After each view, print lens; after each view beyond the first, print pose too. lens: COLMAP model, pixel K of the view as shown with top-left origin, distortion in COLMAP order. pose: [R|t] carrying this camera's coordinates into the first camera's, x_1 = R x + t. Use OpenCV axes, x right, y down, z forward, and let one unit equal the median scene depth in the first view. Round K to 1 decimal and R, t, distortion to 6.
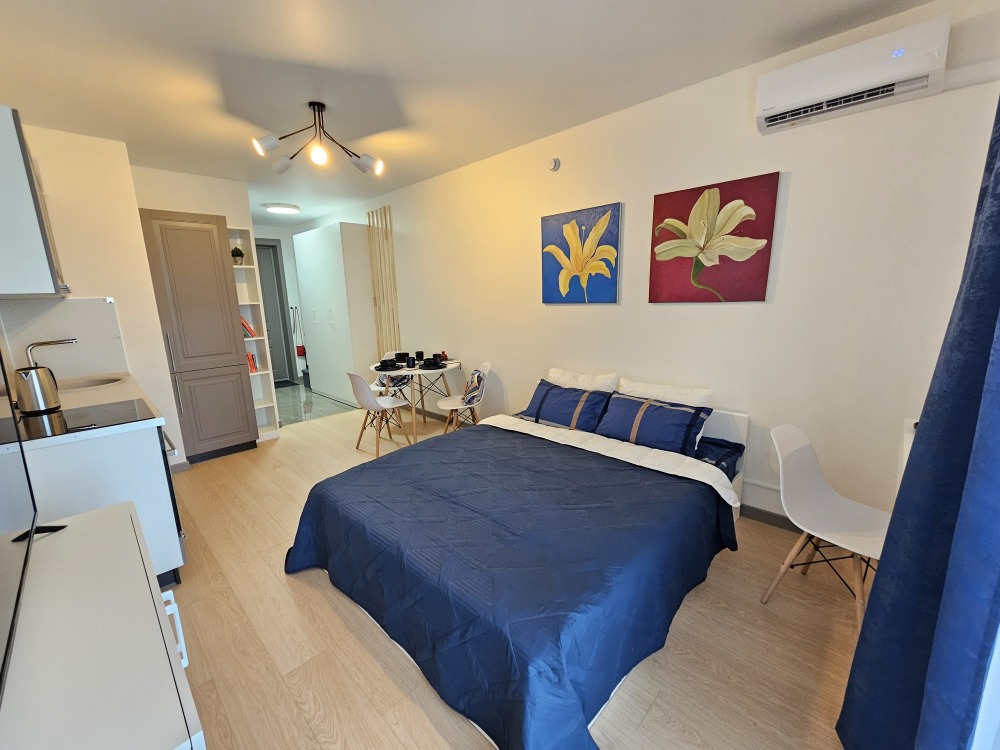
lens RADIAL K [[407.7, 0, 496.2], [0, 407.7, 374.1], [0, 0, 1]] dist [0.000115, -0.000295]
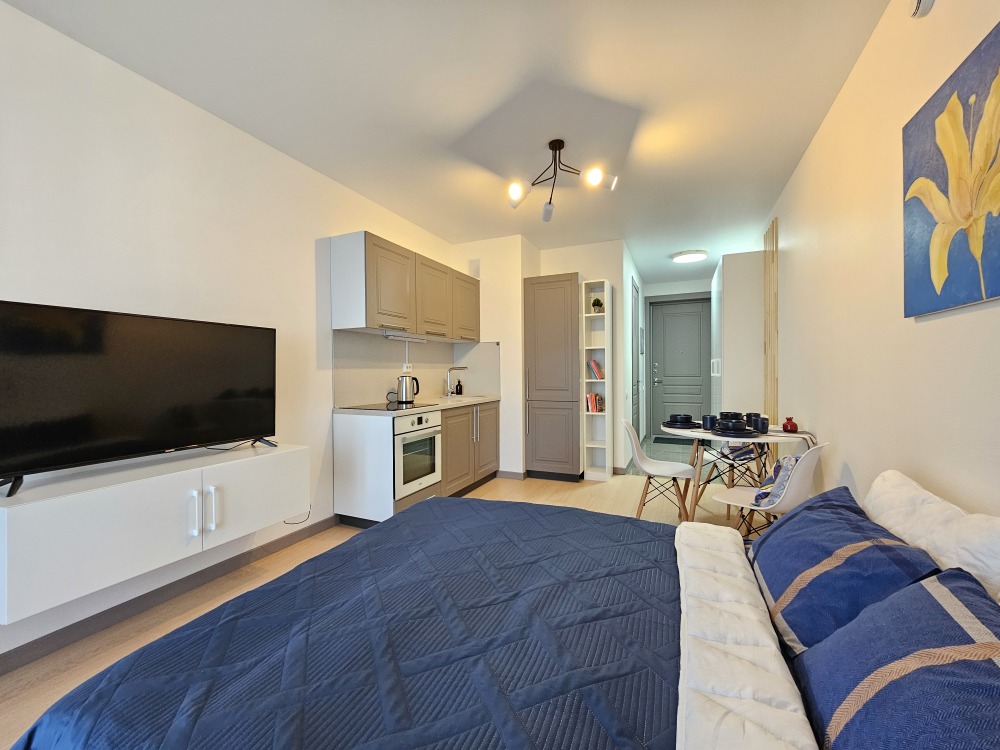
lens RADIAL K [[407.7, 0, 495.2], [0, 407.7, 375.0], [0, 0, 1]] dist [0.000115, -0.000295]
pose [[0.346219, 0.033986, -0.937538, 0.421518], [-0.185211, 0.982152, -0.032792, -0.023787], [0.919690, 0.184996, 0.346334, 0.530963]]
